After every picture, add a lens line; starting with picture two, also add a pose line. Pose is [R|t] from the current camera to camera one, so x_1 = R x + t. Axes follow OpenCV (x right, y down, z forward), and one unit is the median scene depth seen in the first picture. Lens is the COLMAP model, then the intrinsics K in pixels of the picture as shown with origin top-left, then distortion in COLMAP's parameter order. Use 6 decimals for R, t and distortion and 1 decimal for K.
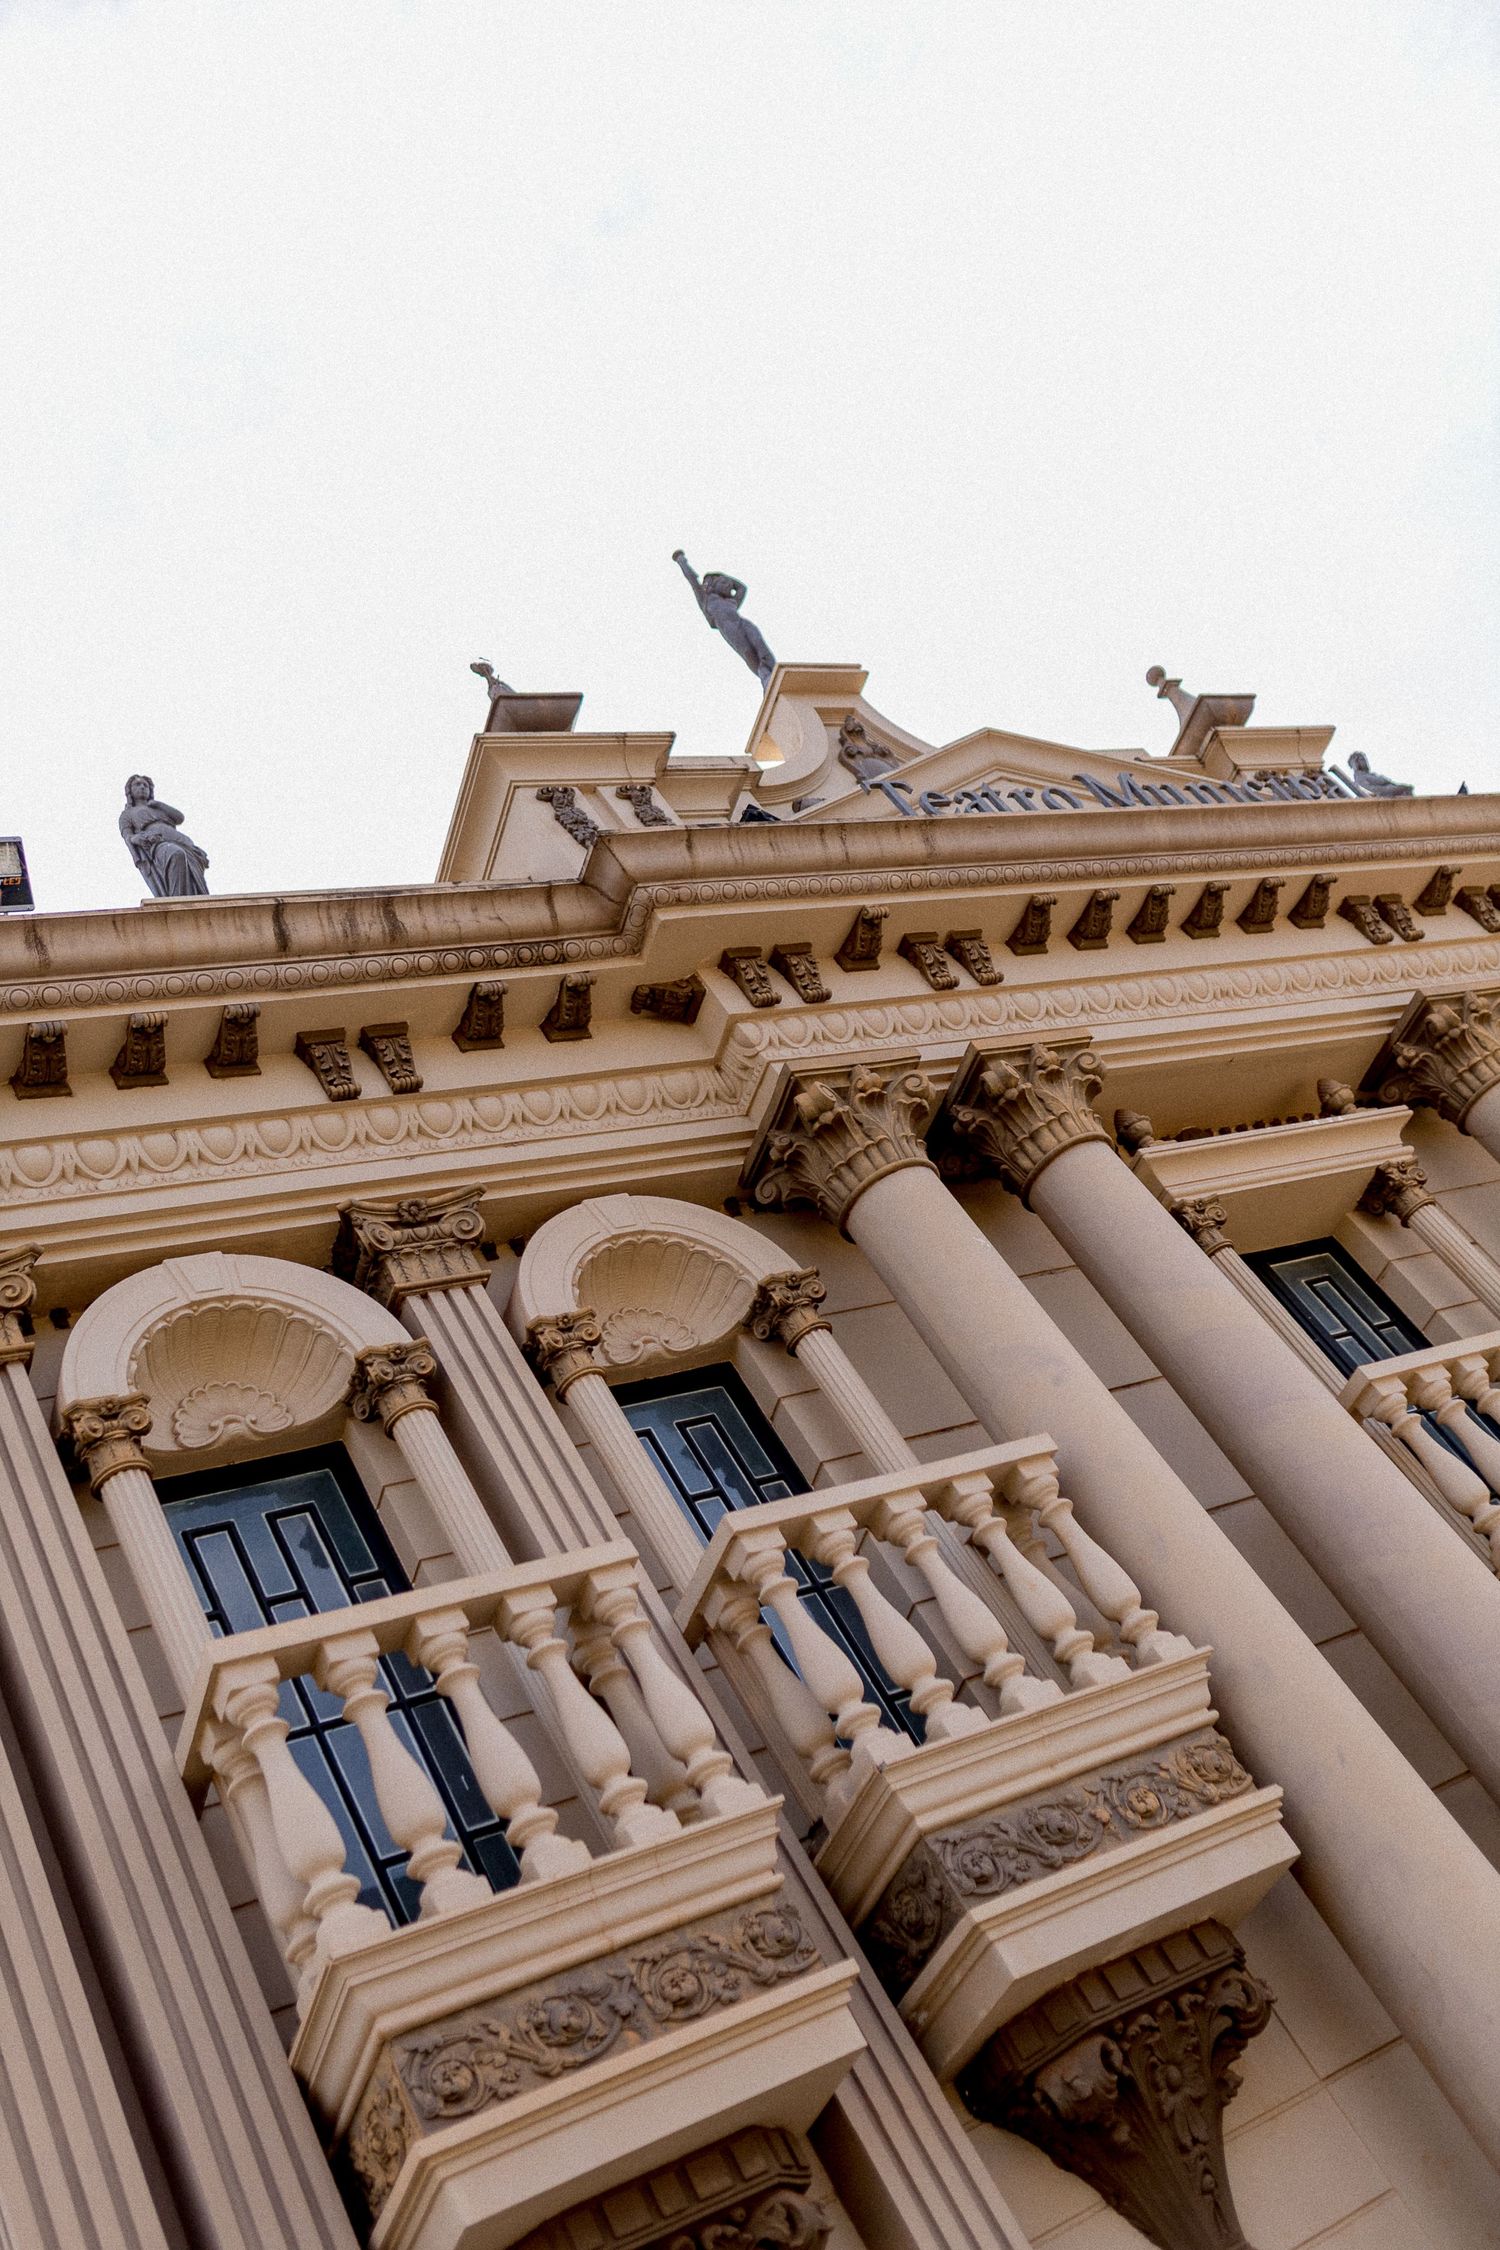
lens RADIAL K [[2126.2, 0, 750.4], [0, 2126.2, 1110.7], [0, 0, 1]] dist [0.000879, 0.001541]
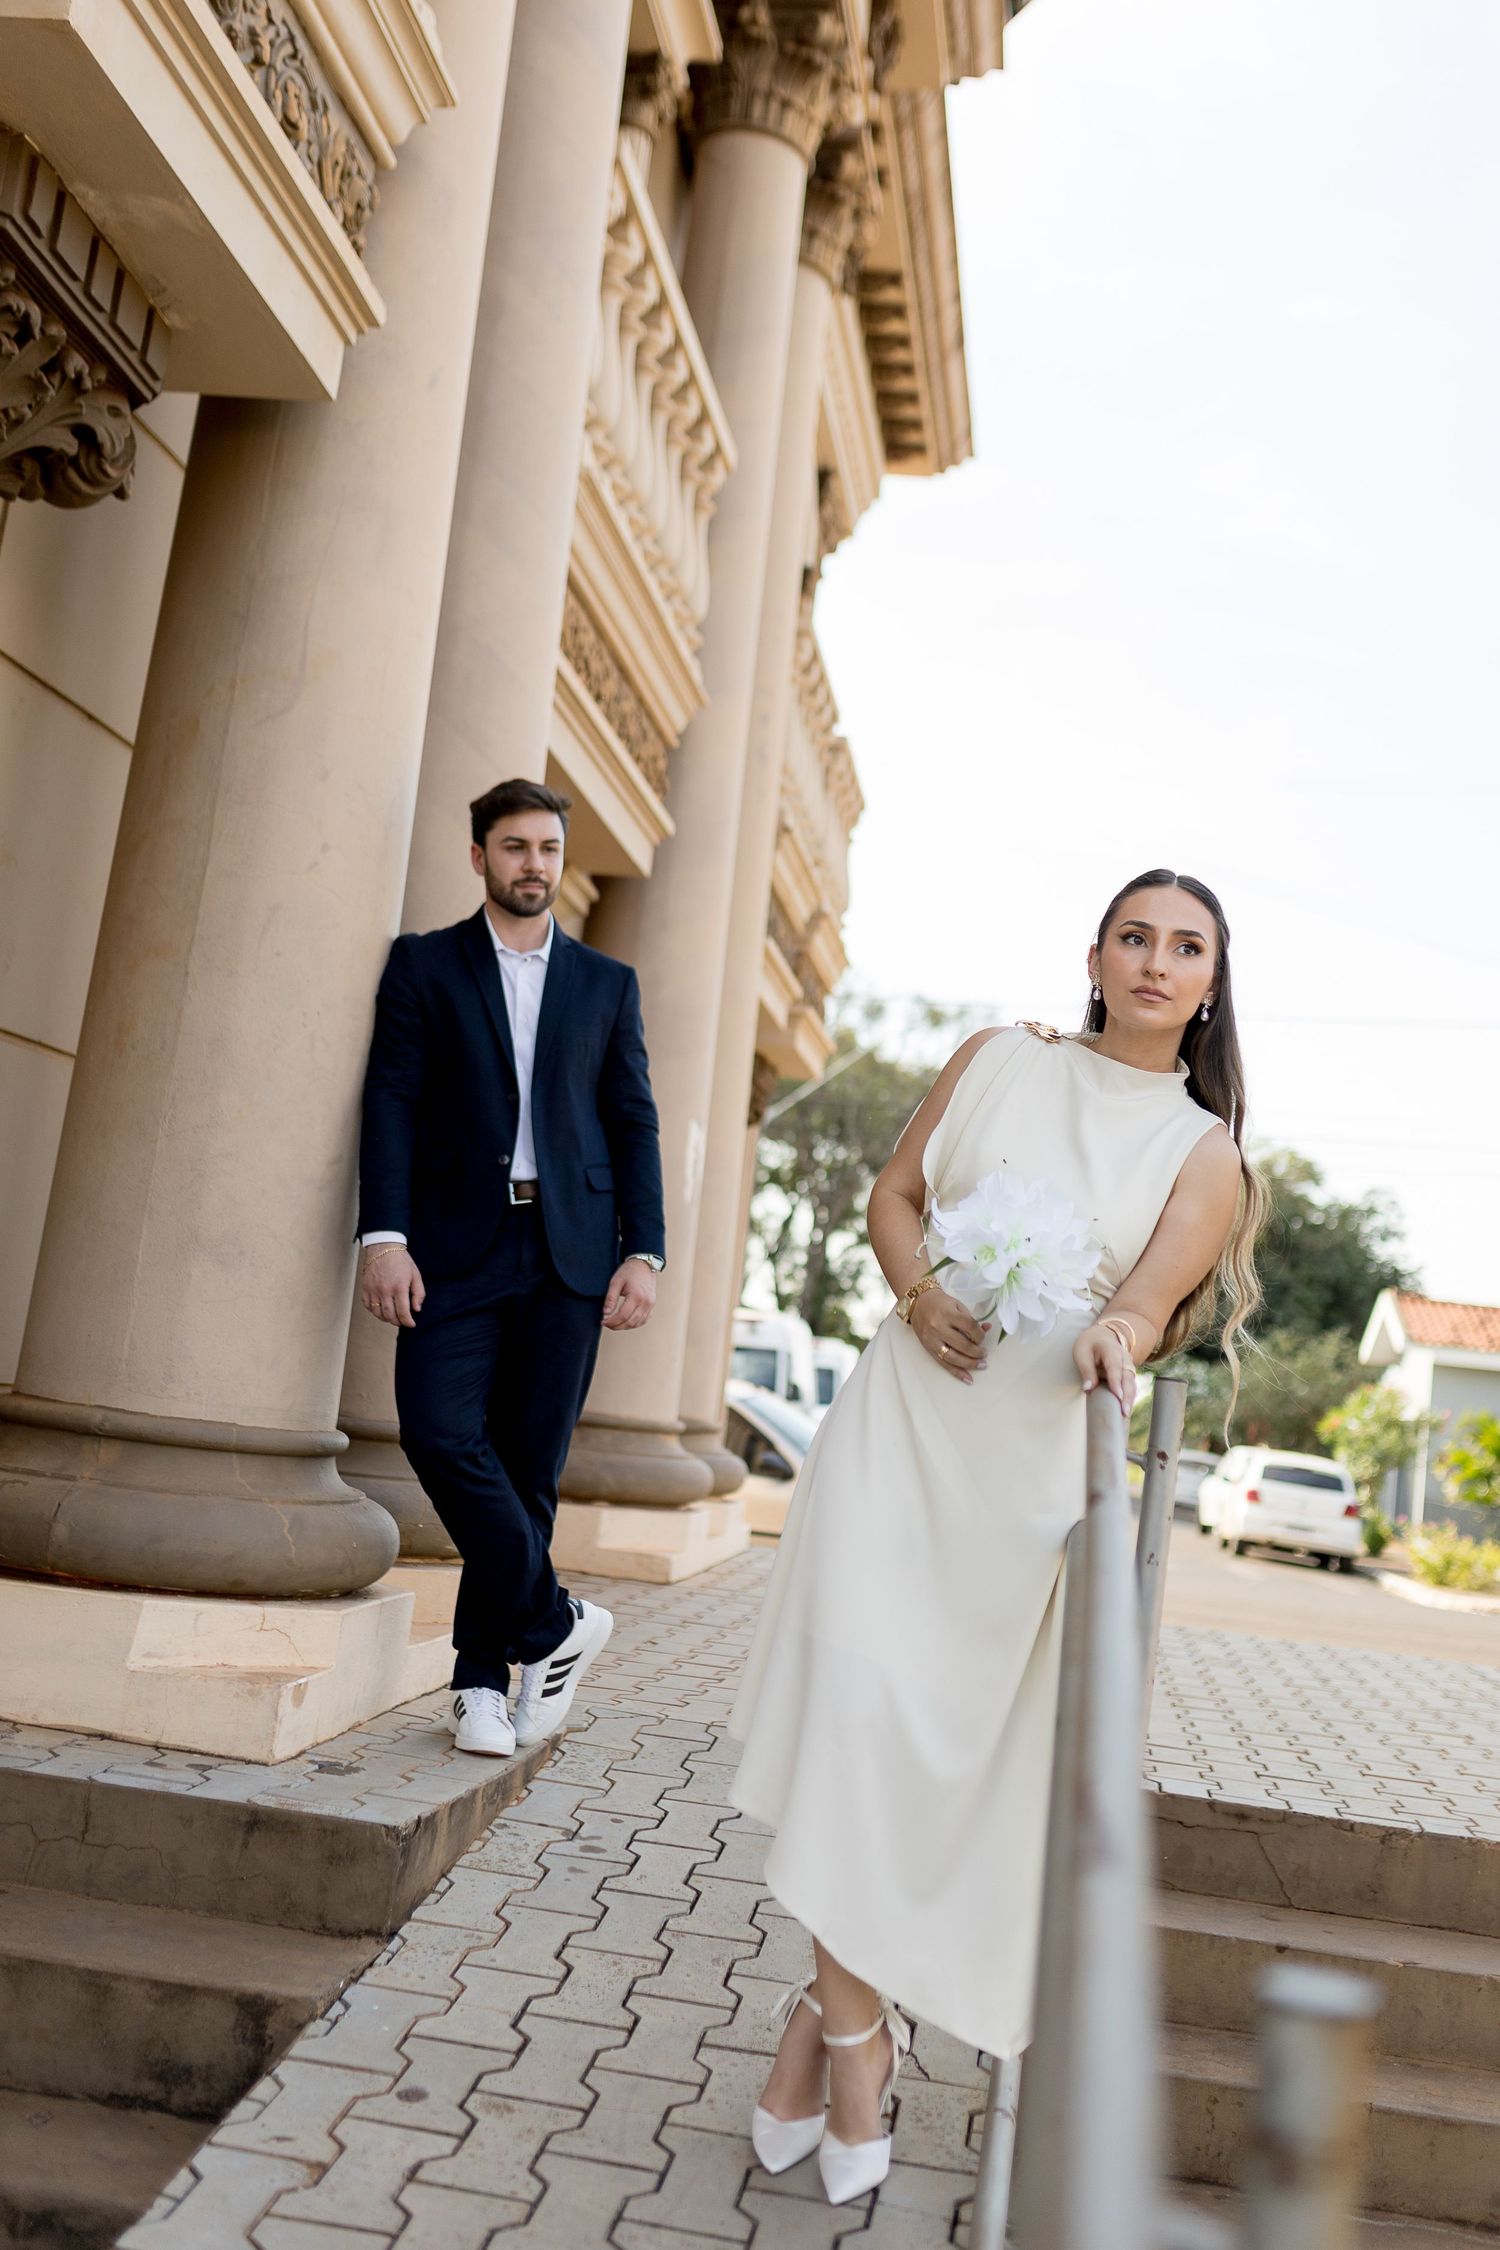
lens RADIAL K [[2313.6, 0, 776.1], [0, 2313.6, 1034.0], [0, 0, 1]] dist [-0.001055, 0.010314]
pose [[0.350884, 0.633851, 0.689285, -0.025188], [-0.819985, 0.563454, -0.100722, 0.333221], [-0.452223, -0.529862, 0.717455, 0.312516]]
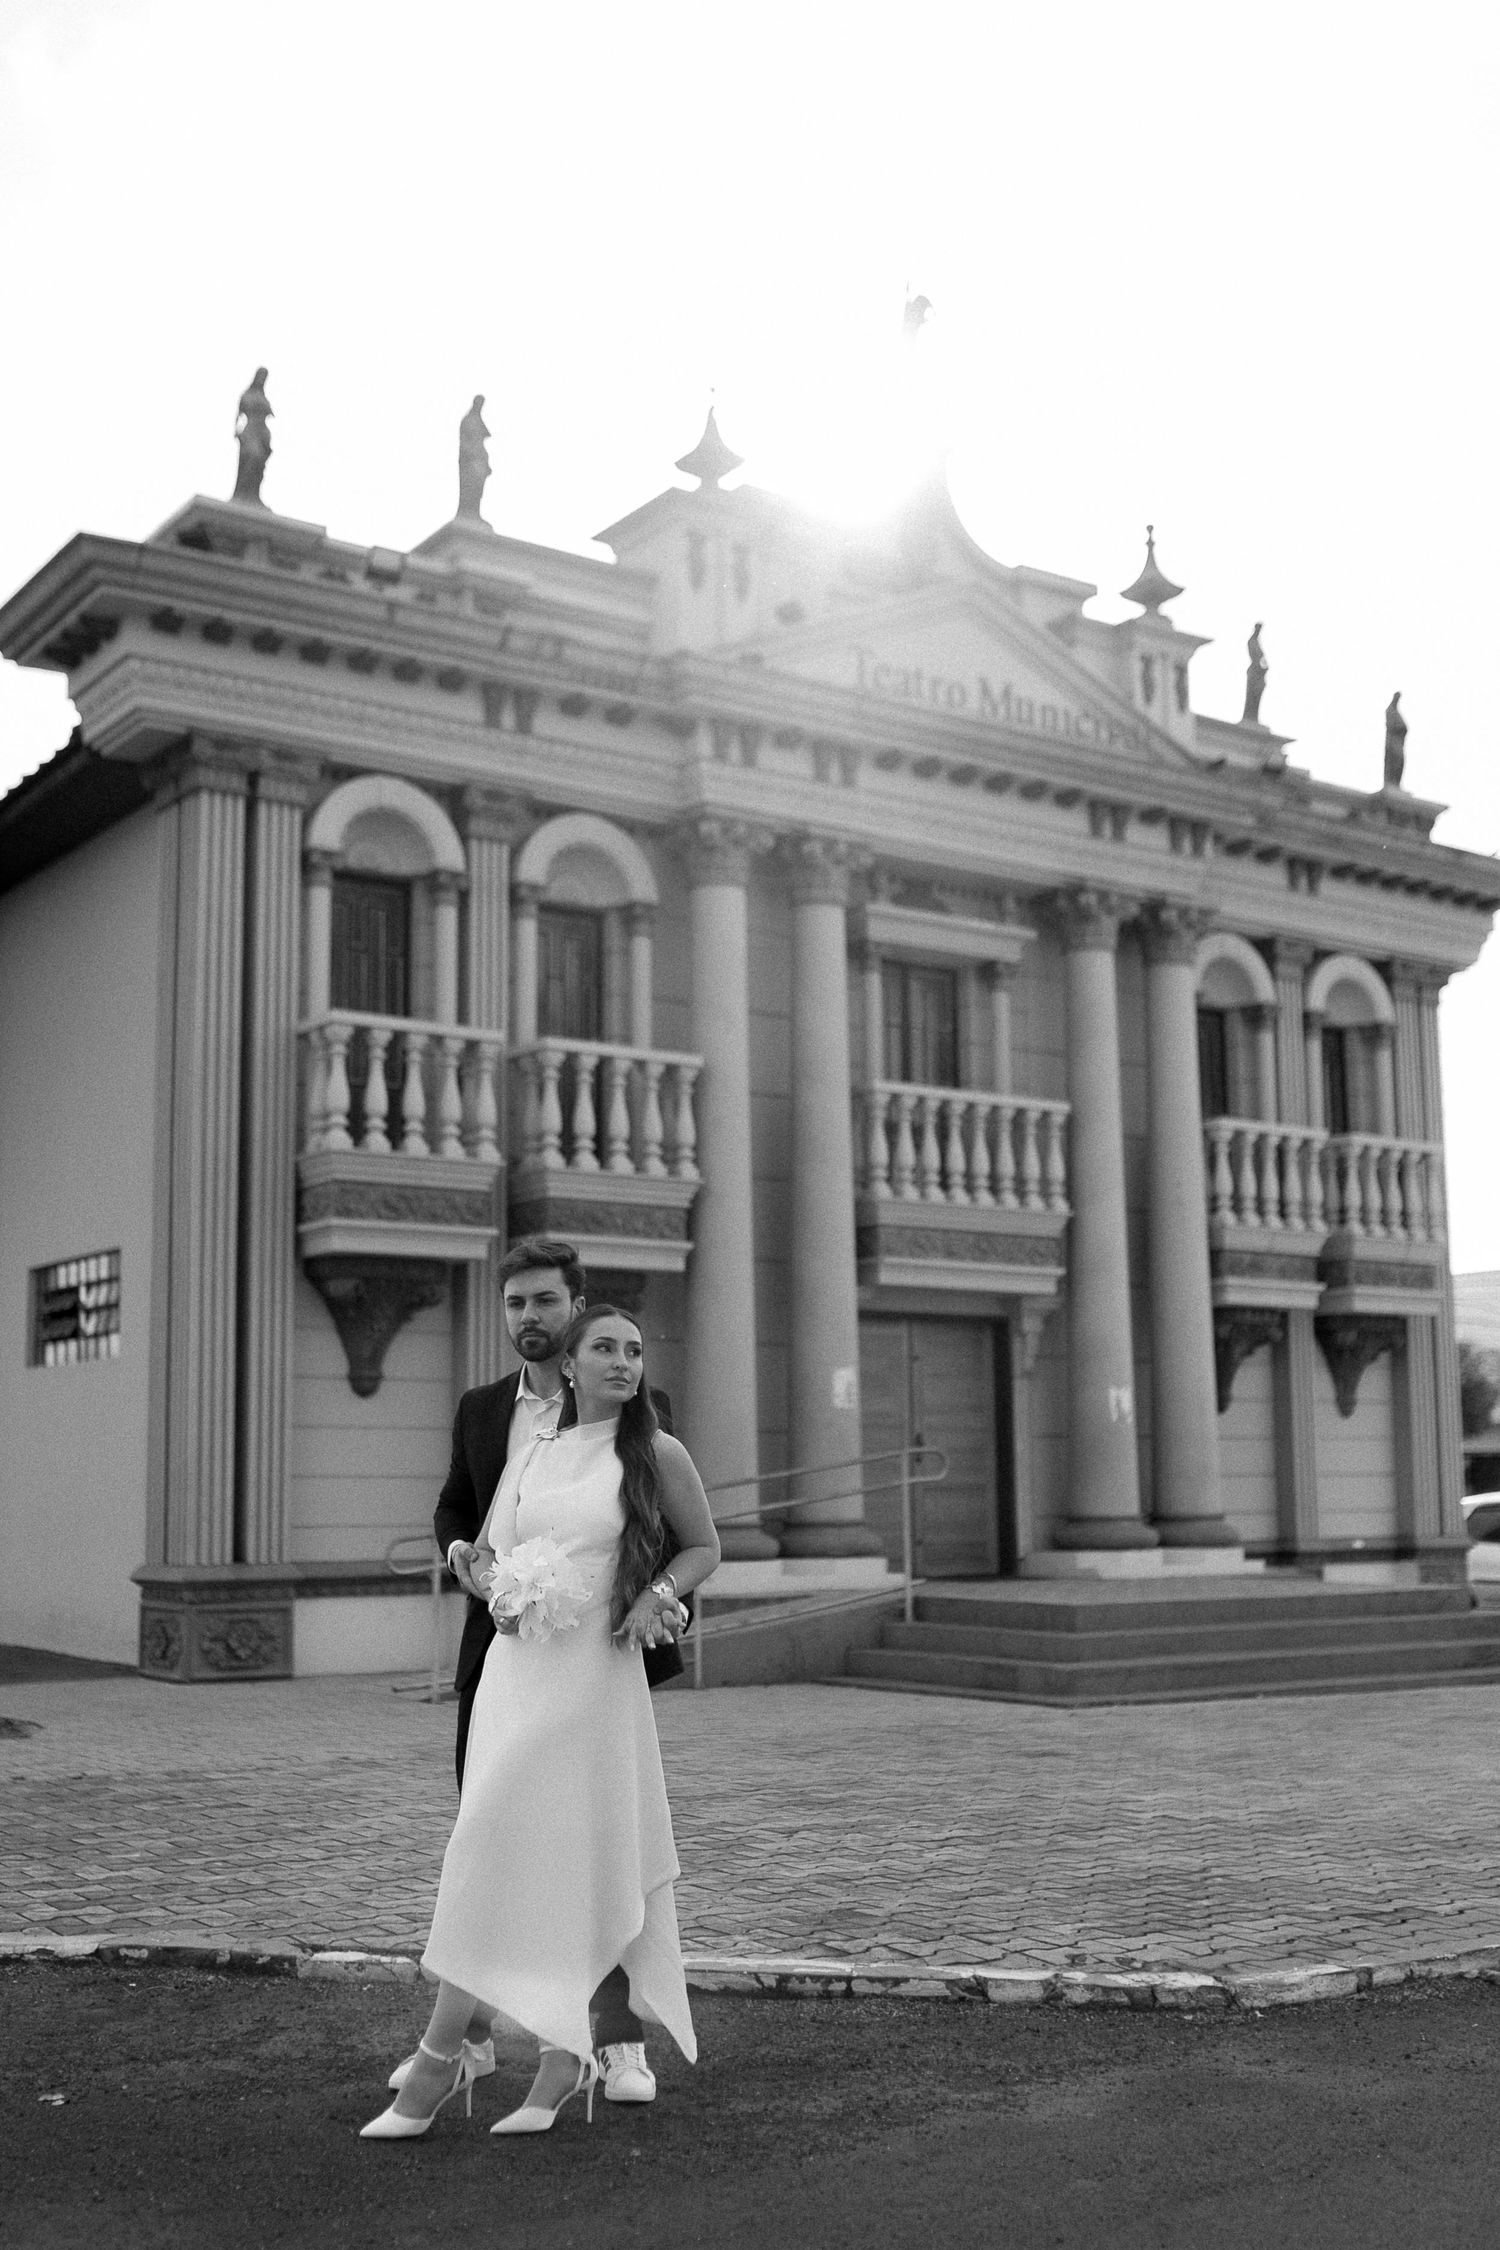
lens RADIAL K [[2367.6, 0, 690.6], [0, 2367.6, 1224.2], [0, 0, 1]] dist [-0.003041, -0.016926]
pose [[0.854756, 0.495379, 0.154890, -0.143873], [-0.504660, 0.723489, 0.471044, -0.775983], [0.121285, -0.480795, 0.868404, -1.059376]]
